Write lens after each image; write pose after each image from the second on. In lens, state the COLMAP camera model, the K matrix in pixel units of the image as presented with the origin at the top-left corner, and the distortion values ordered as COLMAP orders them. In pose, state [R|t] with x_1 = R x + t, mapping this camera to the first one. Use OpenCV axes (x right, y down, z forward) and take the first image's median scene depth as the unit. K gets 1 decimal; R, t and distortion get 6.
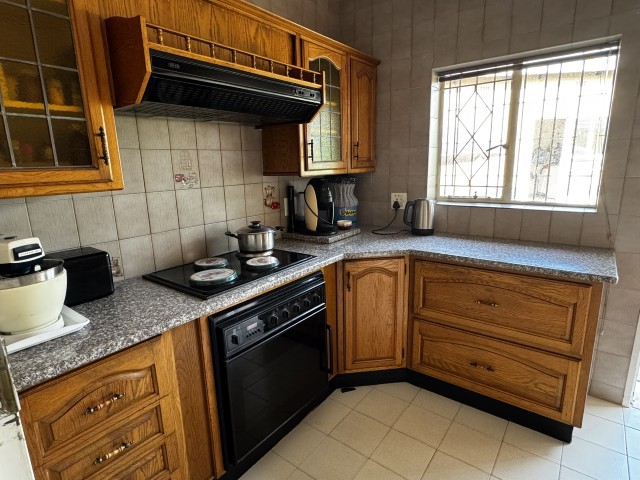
lens RADIAL K [[355.0, 0, 317.1], [0, 355.0, 241.0], [0, 0, 1]] dist [-0.004929, -0.000318]
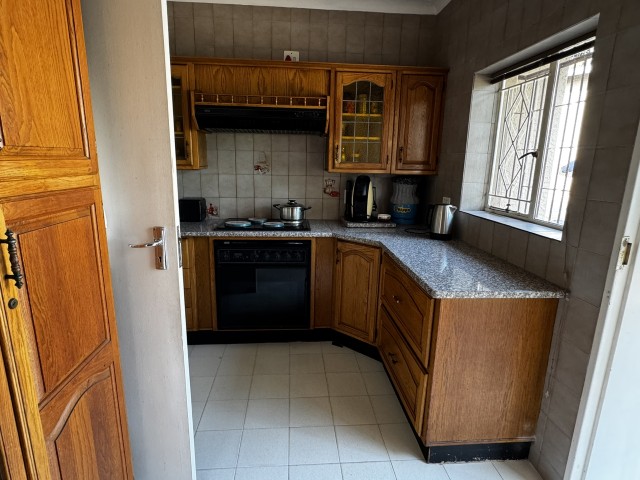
lens RADIAL K [[355.0, 0, 317.1], [0, 355.0, 241.0], [0, 0, 1]] dist [-0.004929, -0.000318]
pose [[0.667881, 0.202698, -0.716134, 0.942370], [-0.197190, 0.976006, 0.092351, -0.043661], [0.717670, 0.079535, 0.691826, 0.056282]]
